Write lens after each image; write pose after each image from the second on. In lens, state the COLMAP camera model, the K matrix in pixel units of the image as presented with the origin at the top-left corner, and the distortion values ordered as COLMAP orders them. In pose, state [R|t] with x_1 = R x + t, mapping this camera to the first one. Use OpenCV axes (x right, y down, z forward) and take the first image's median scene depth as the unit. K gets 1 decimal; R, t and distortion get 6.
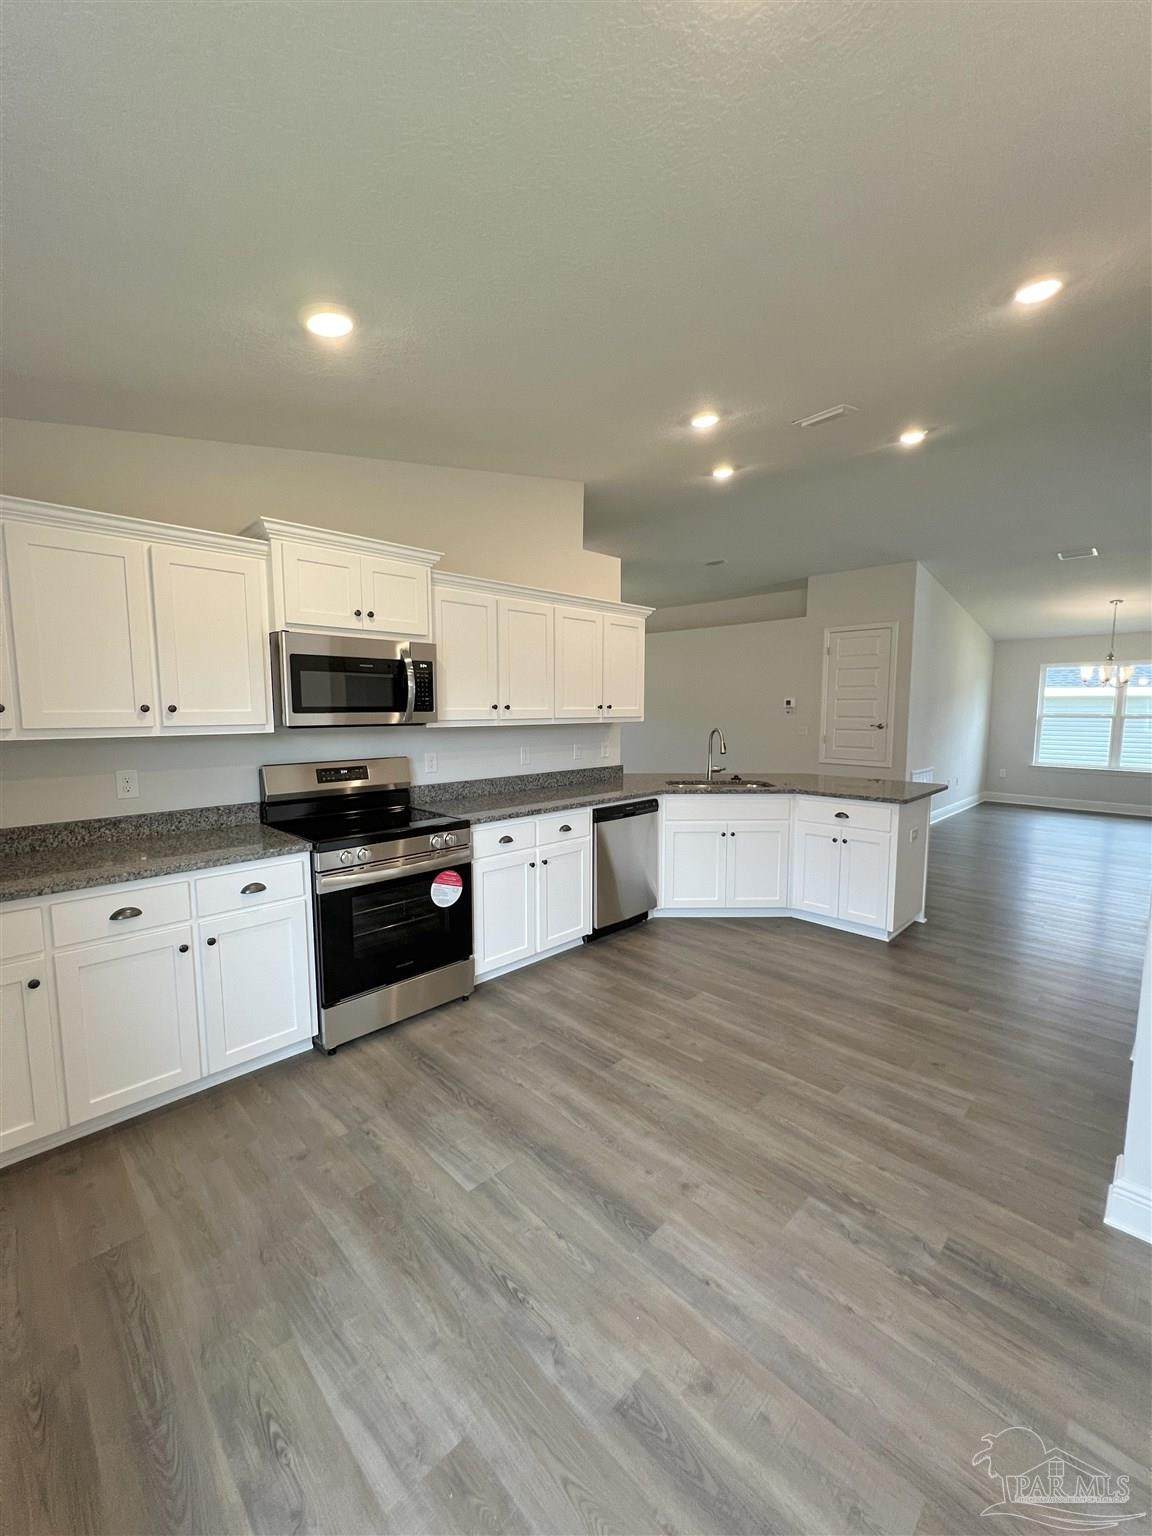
lens RADIAL K [[625.4, 0, 569.0], [0, 625.4, 774.3], [0, 0, 1]] dist [-0.001555, -0.000086]
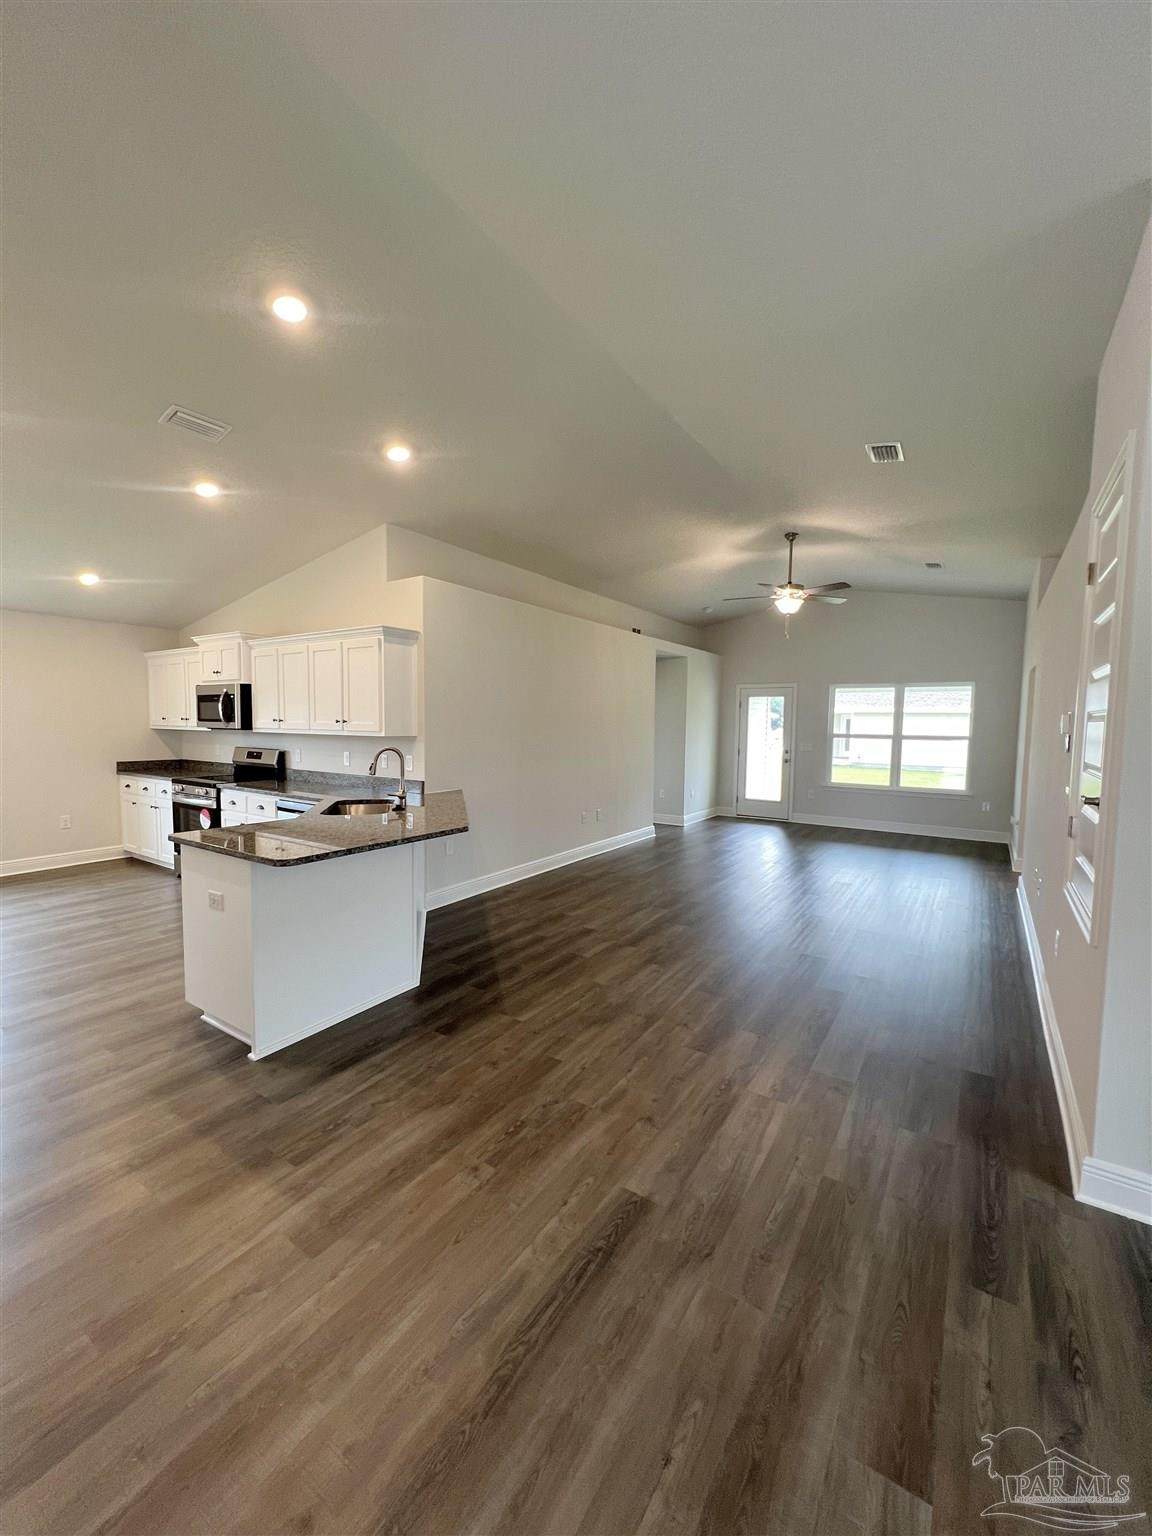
lens RADIAL K [[613.4, 0, 576.0], [0, 613.4, 768.0], [0, 0, 1]] dist [0.000754, 0.000101]
pose [[0.212832, 0.075919, -0.974135, 1.309109], [-0.117868, 0.991691, 0.051535, -0.135815], [0.969953, 0.103851, 0.220012, 1.217353]]
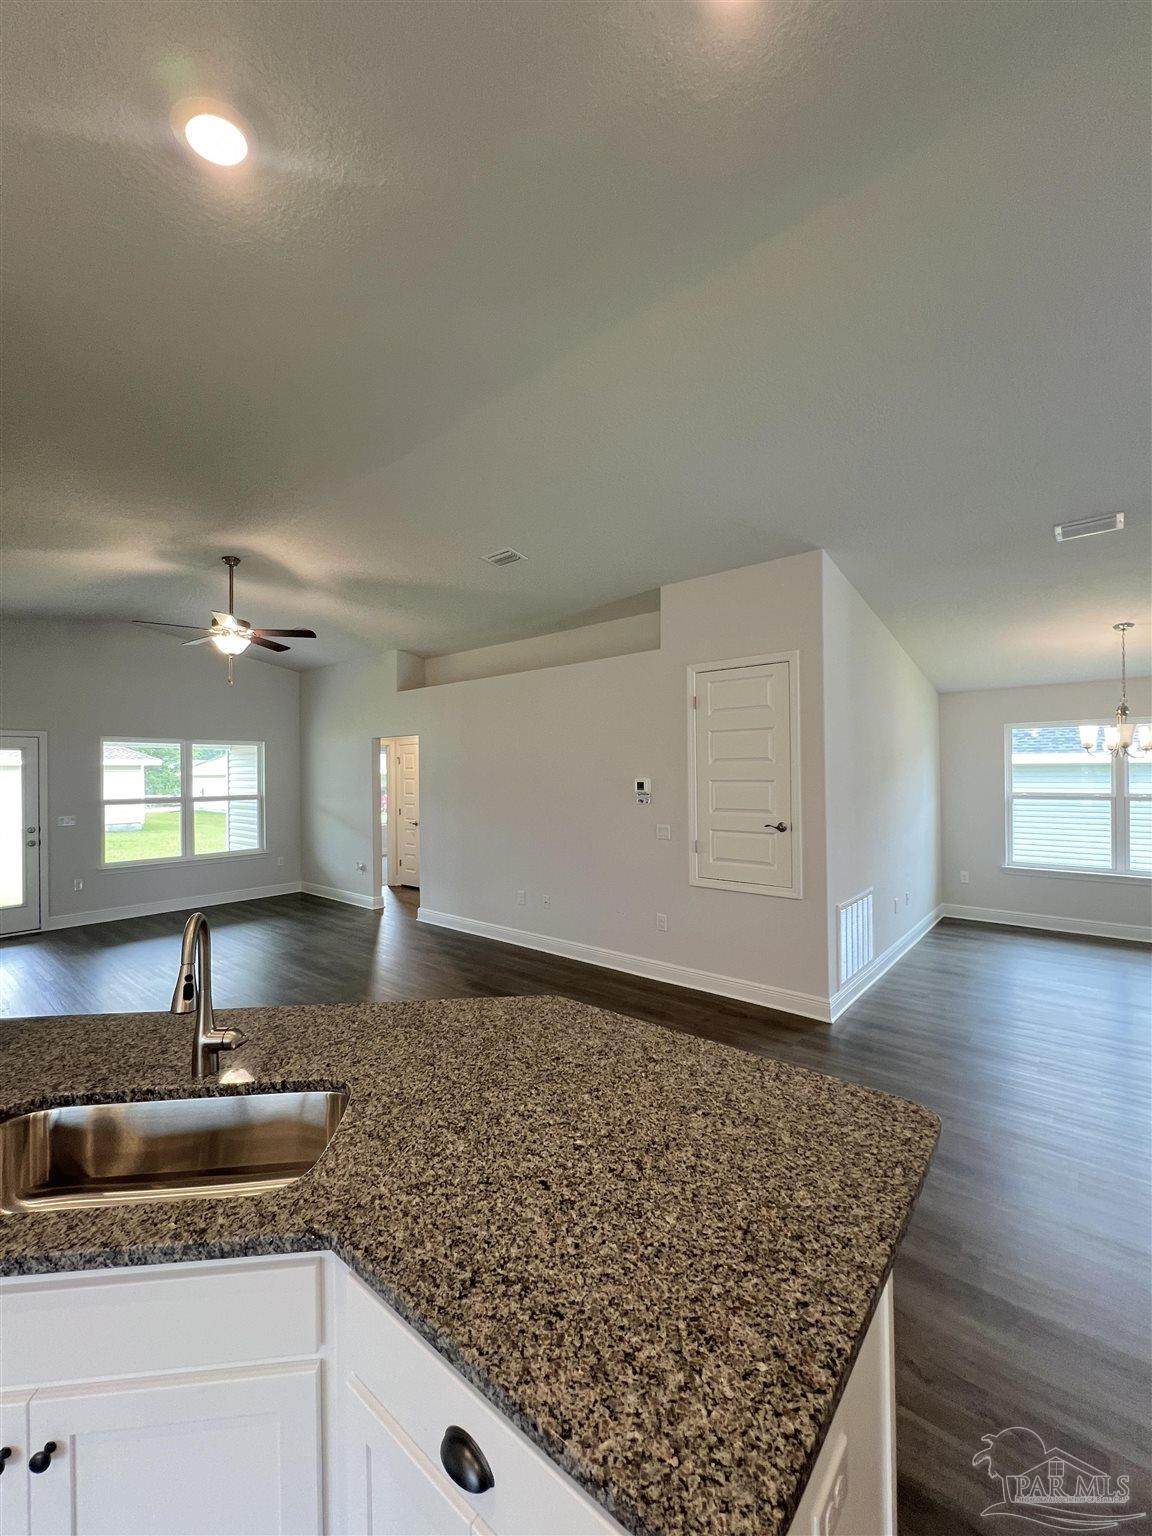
lens RADIAL K [[608.9, 0, 576.0], [0, 608.9, 768.0], [0, 0, 1]] dist [-0.010312, -0.000062]
pose [[0.996302, -0.010446, 0.085279, 0.452400], [0.020157, 0.993297, -0.113815, -0.124346], [-0.083519, 0.115113, 0.989835, 0.782034]]
